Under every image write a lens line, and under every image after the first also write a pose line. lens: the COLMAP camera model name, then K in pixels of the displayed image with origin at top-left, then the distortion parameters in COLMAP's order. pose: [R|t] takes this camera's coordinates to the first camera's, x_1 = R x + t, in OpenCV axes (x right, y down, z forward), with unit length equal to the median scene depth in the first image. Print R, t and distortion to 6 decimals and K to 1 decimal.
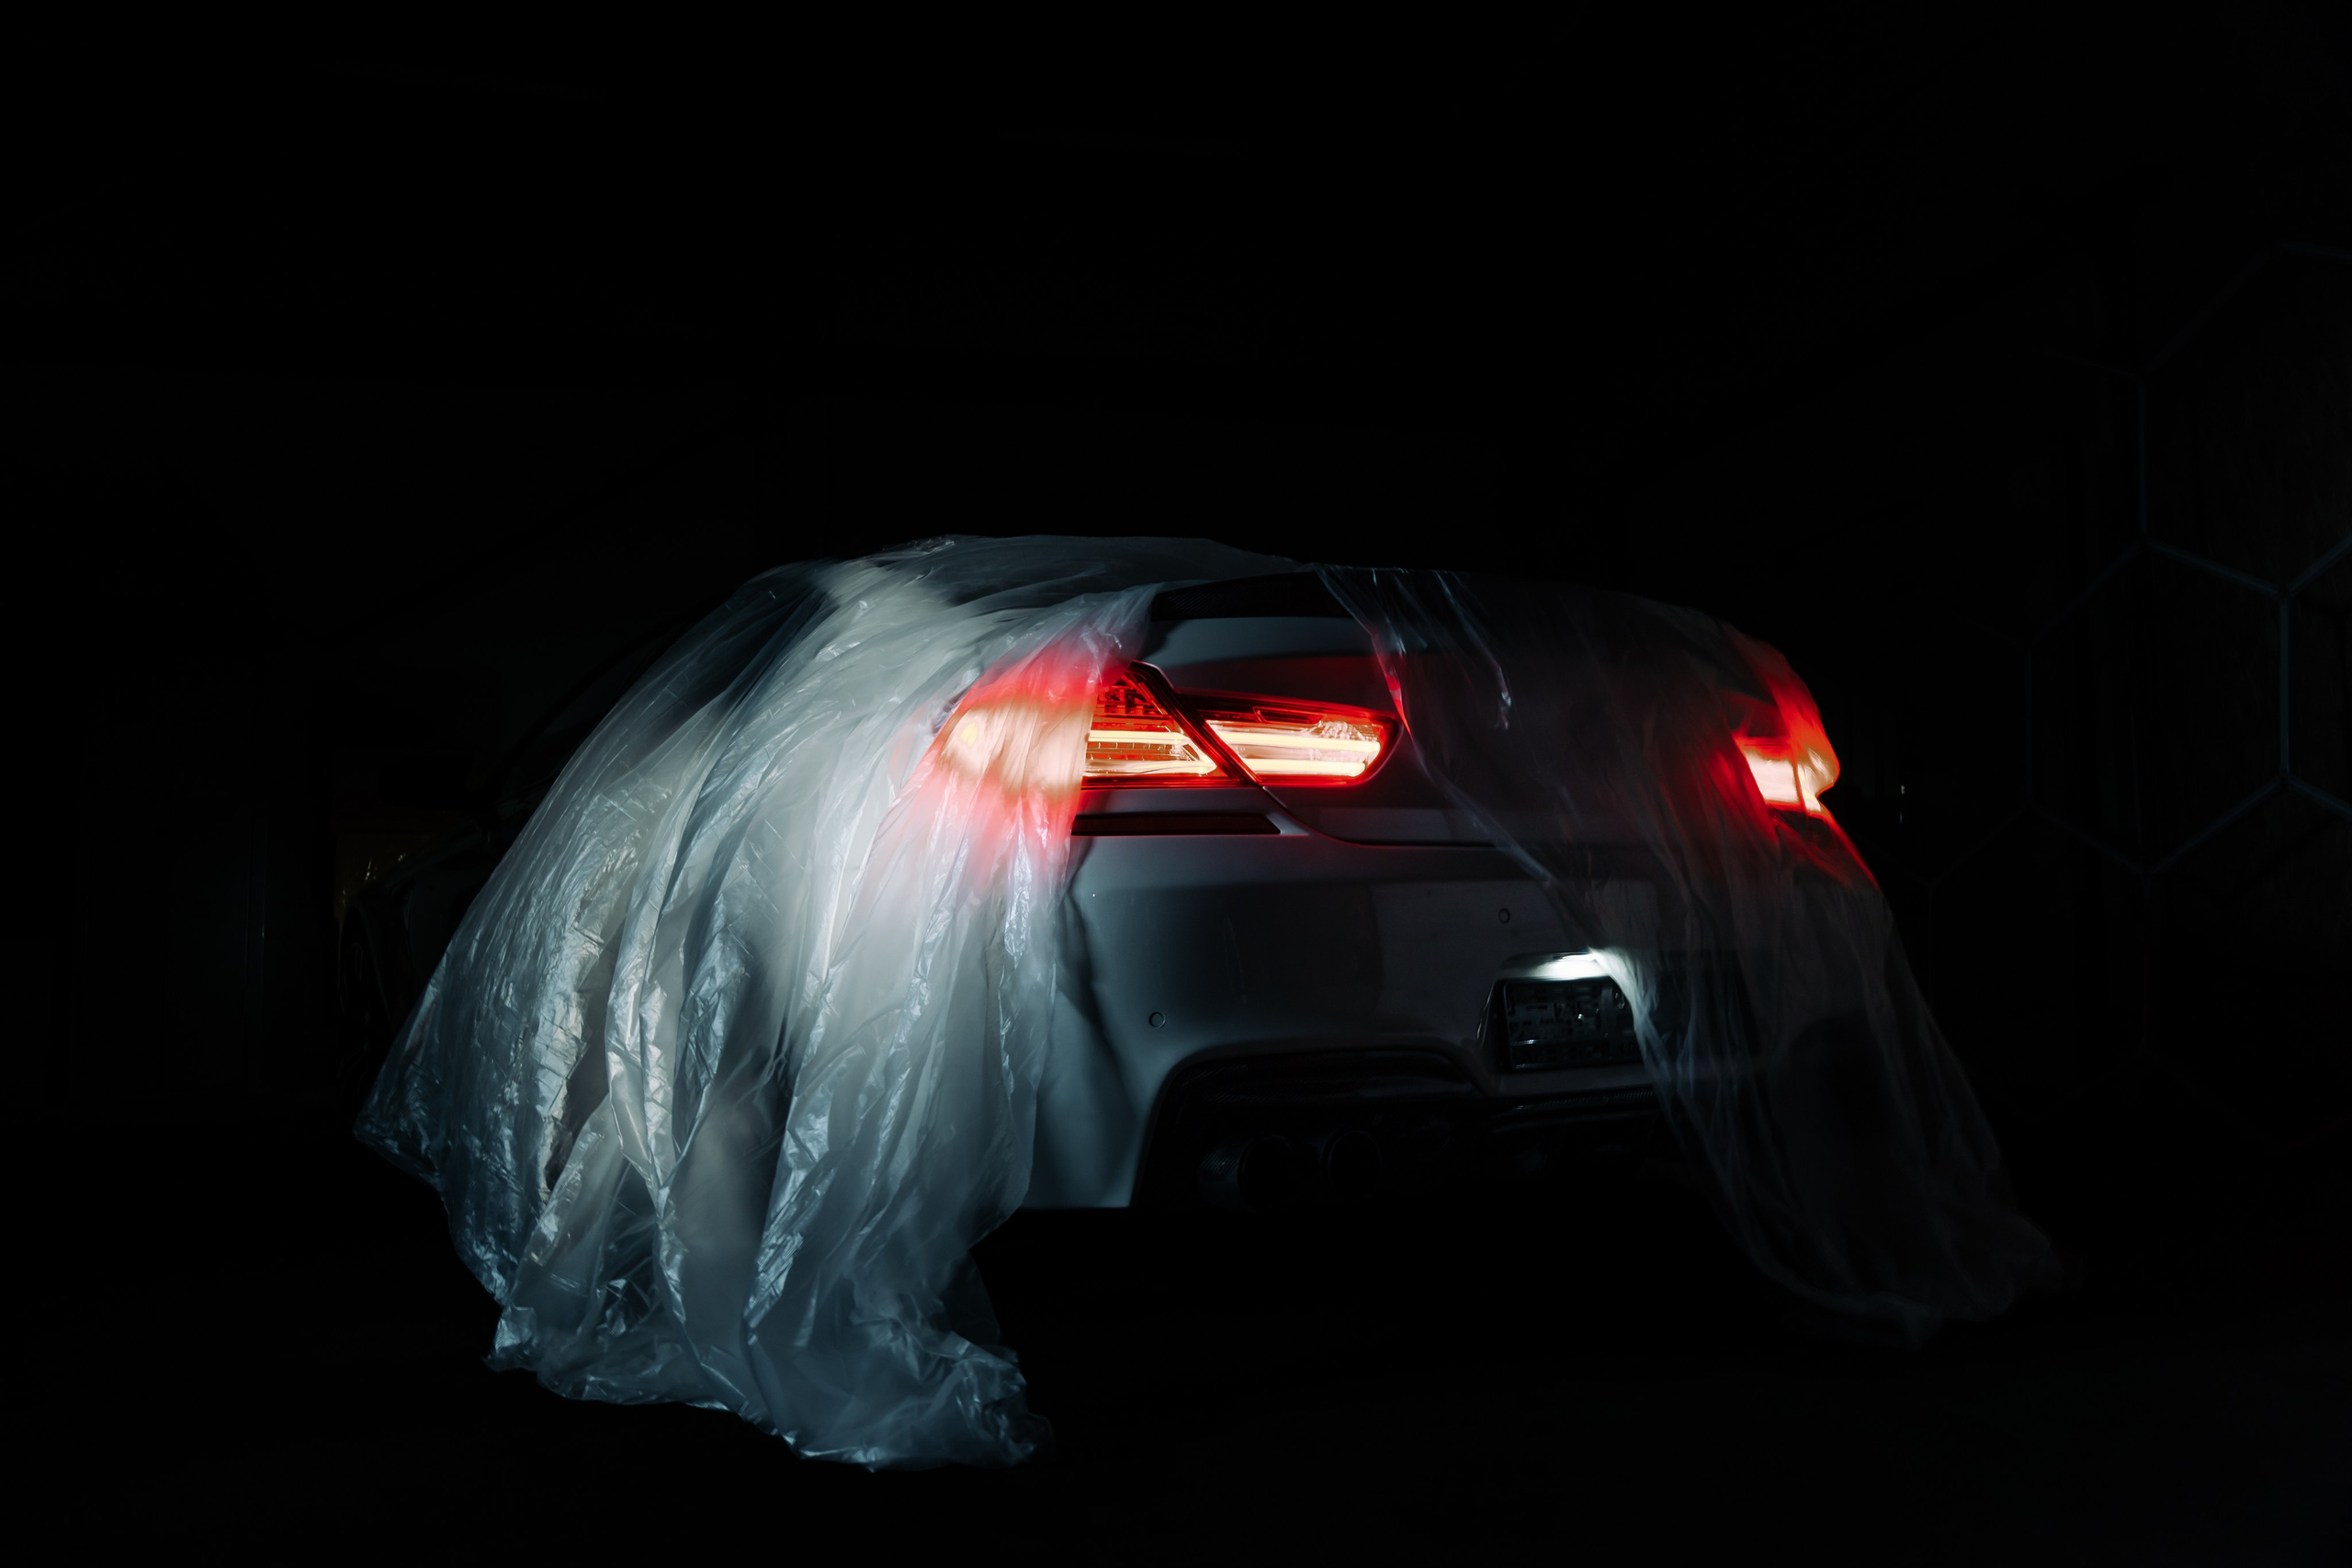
lens RADIAL K [[1638.7, 0, 1168.6], [0, 1638.7, 784.7], [0, 0, 1]] dist [0.028655, 0.001353]
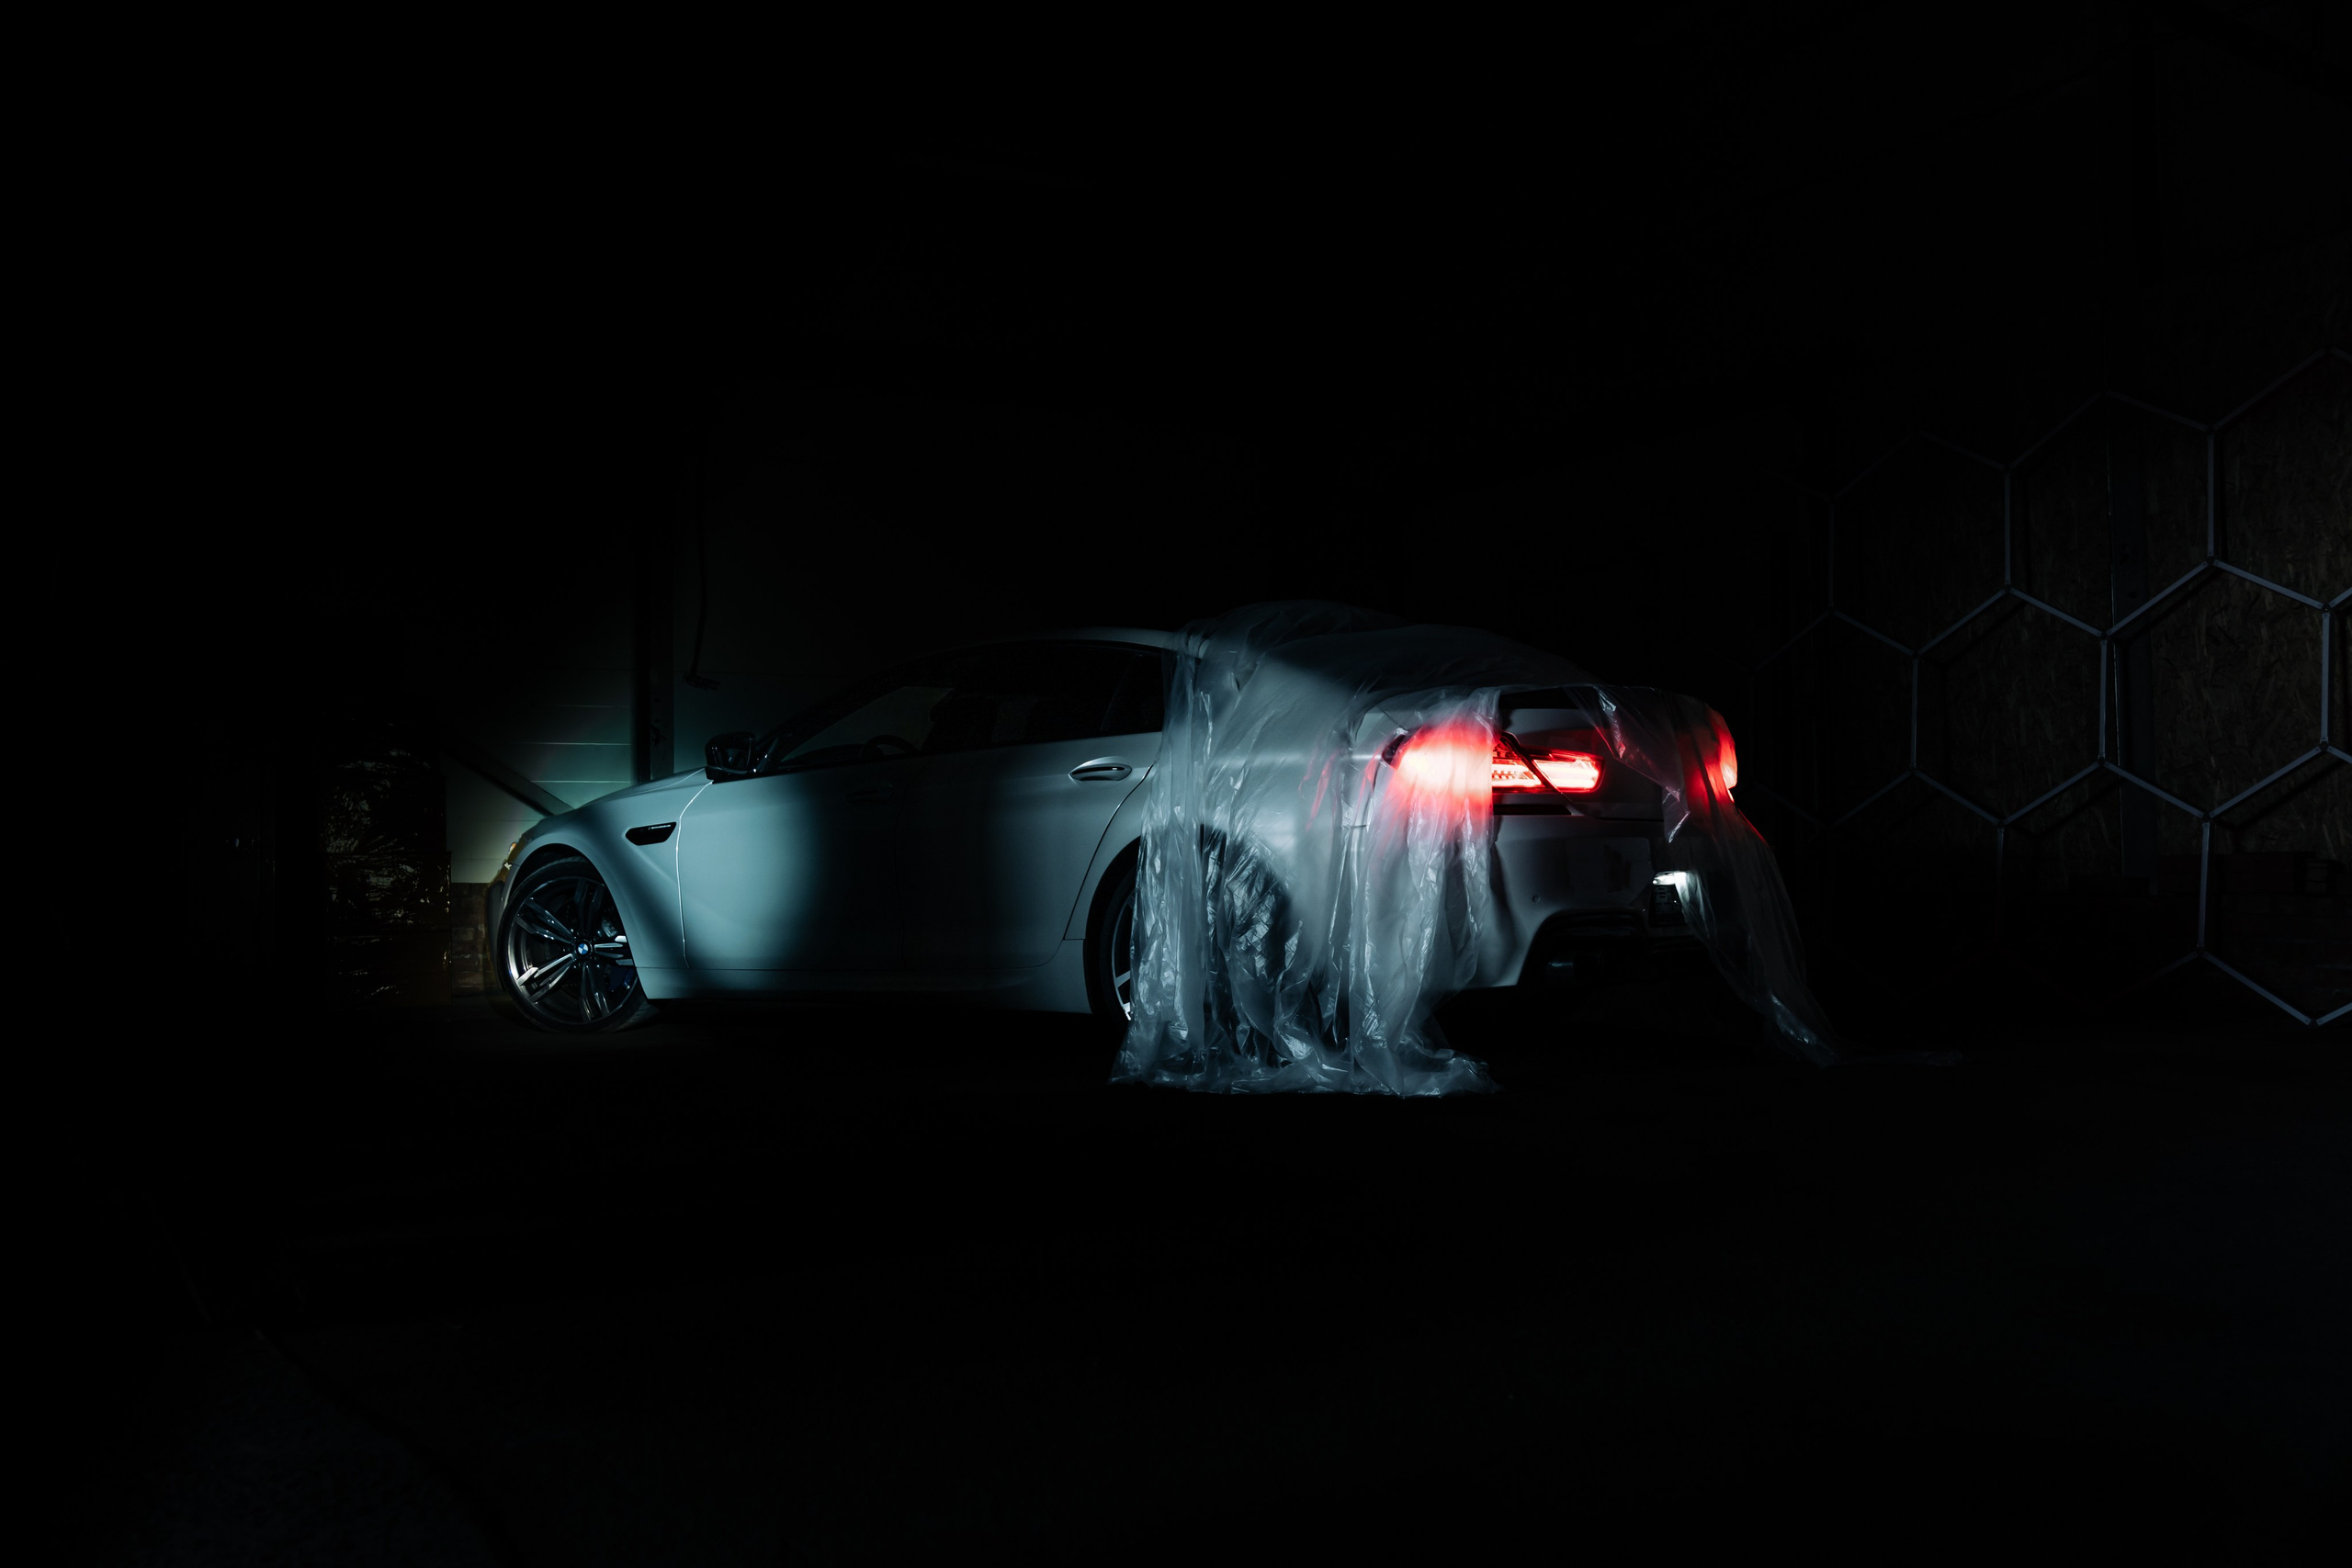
lens RADIAL K [[2012.9, 0, 1174.3], [0, 2012.9, 785.7], [0, 0, 1]] dist [0.013659, 0.007926]
pose [[0.957860, 0.006681, 0.287159, -1.146346], [-0.016236, 0.999390, 0.030904, -0.078277], [-0.286777, -0.034264, 0.957384, -1.322510]]
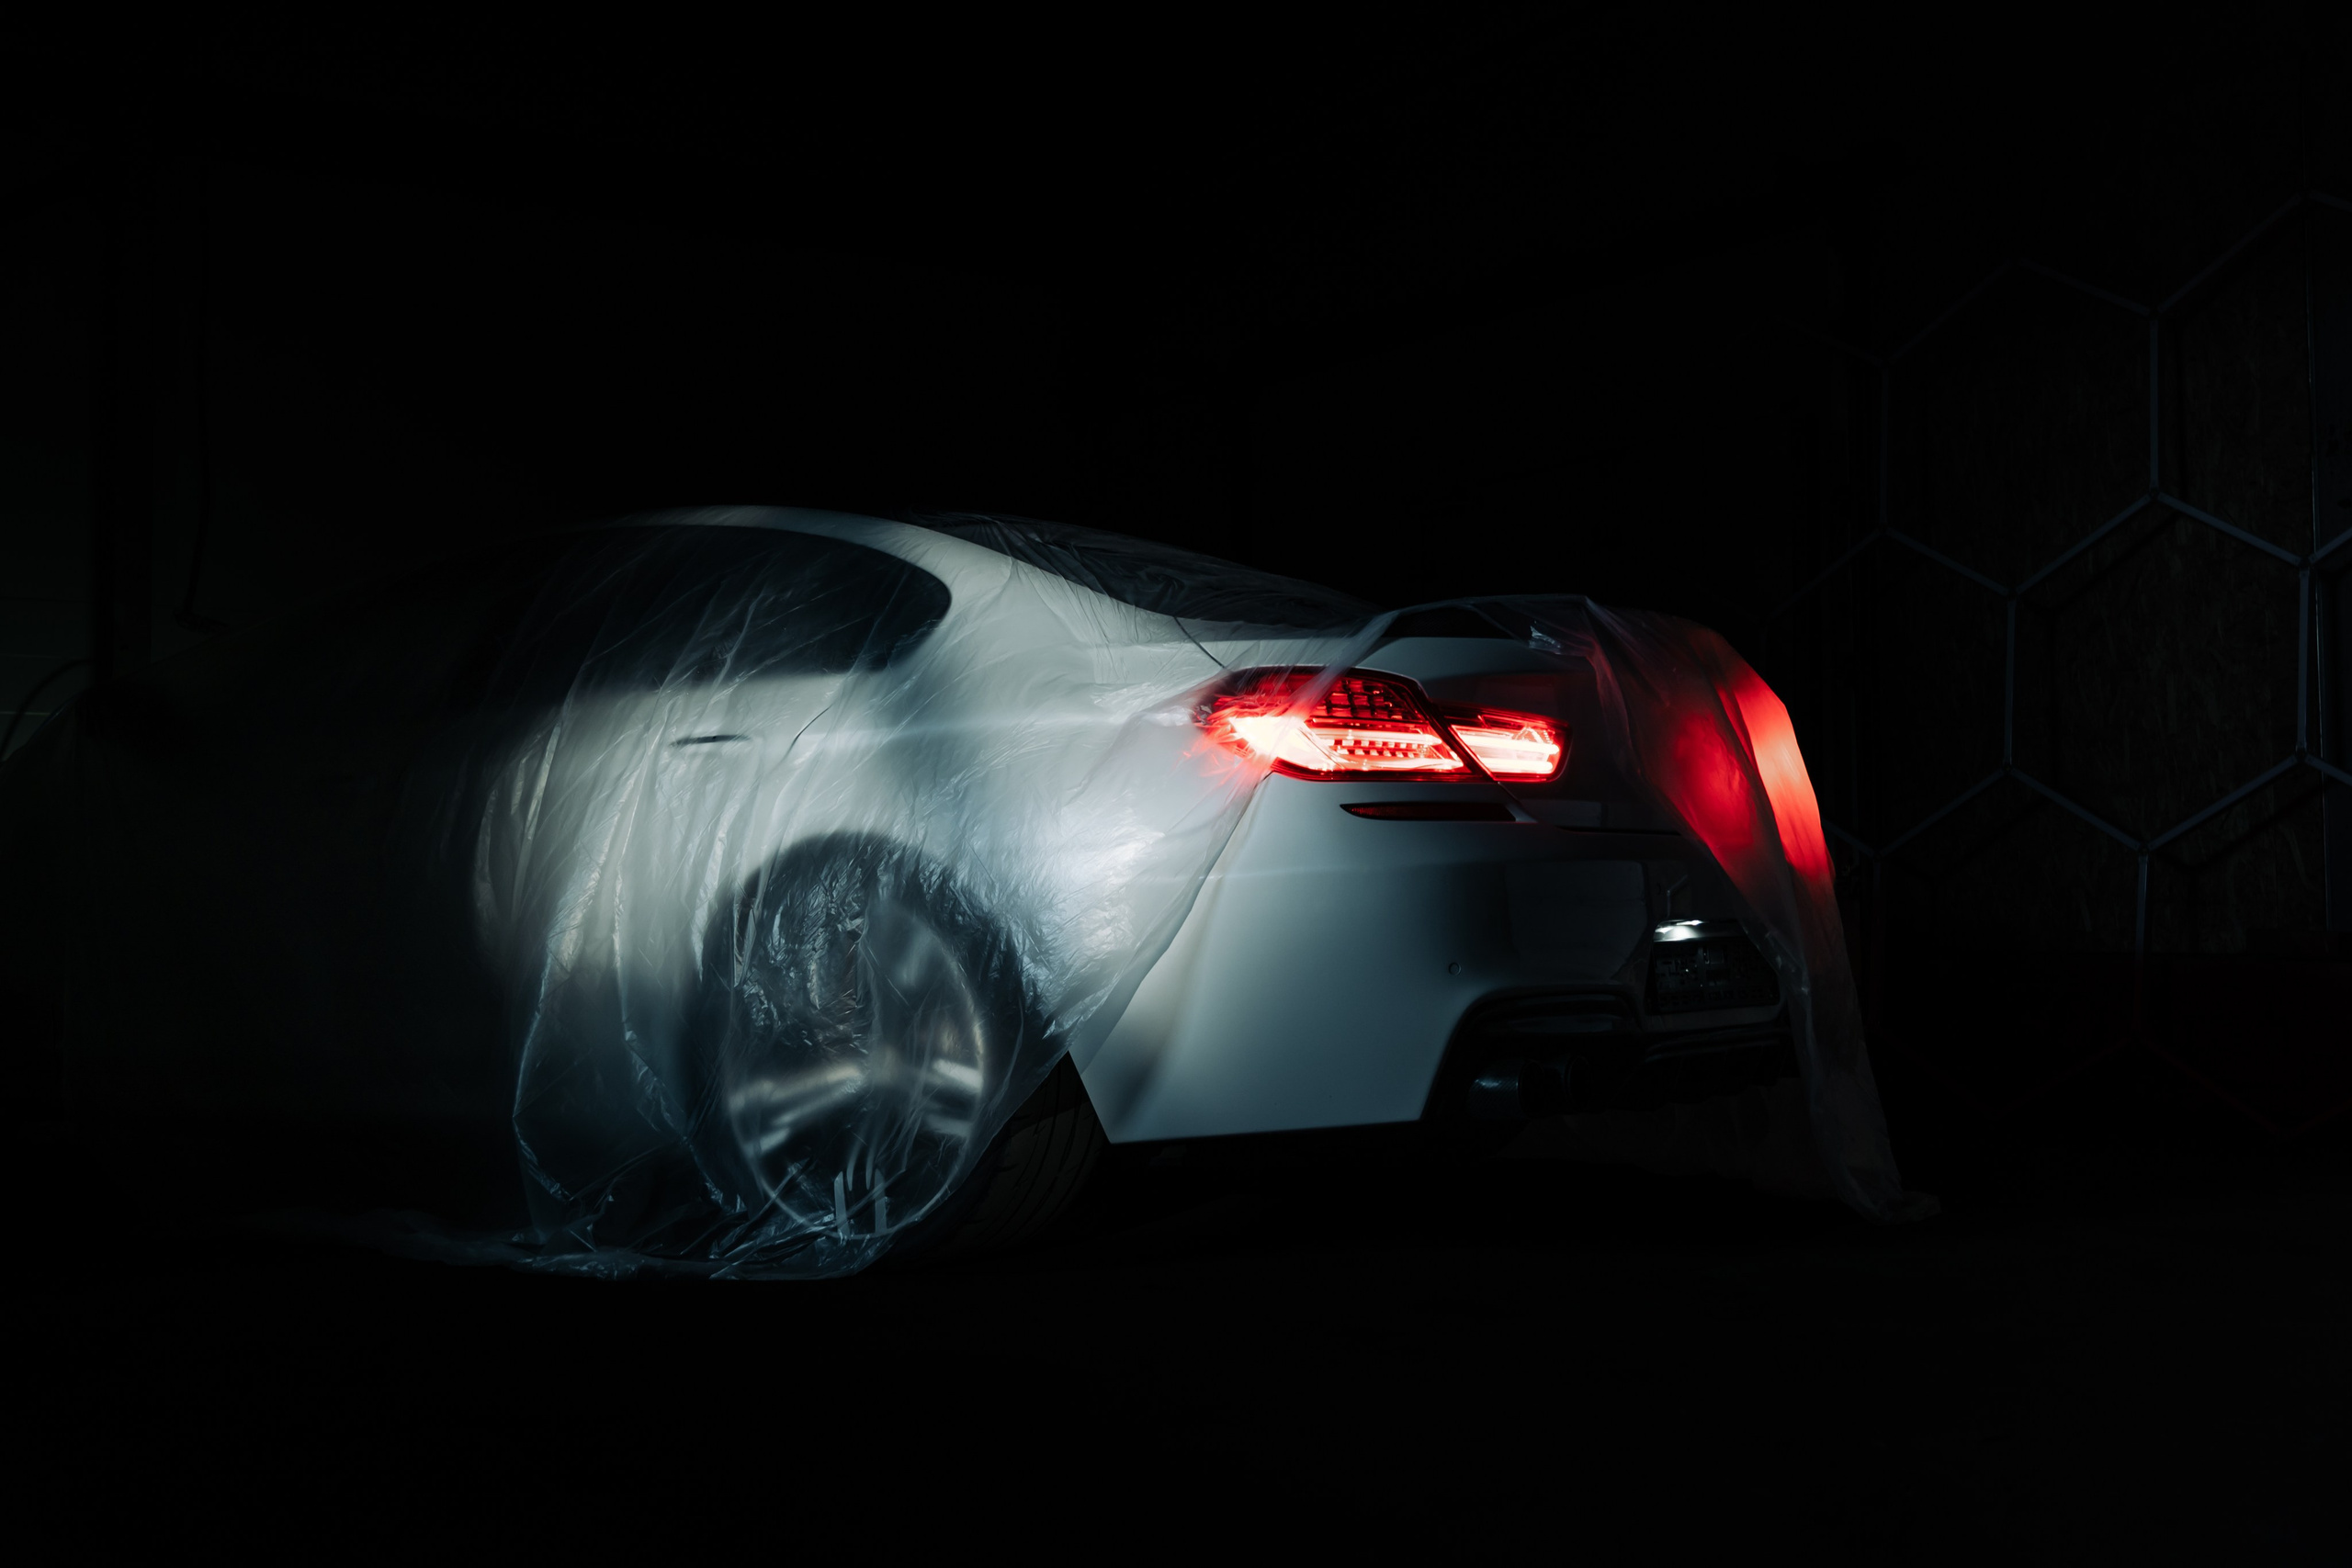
lens RADIAL K [[2561.4, 0, 1176.8], [0, 2561.4, 793.5], [0, 0, 1]] dist [0.021217, 0.000000]
pose [[0.932255, 0.017393, 0.361382, -0.836445], [-0.028633, 0.999258, 0.025771, -0.031700], [-0.360666, -0.034373, 0.932061, -0.675533]]
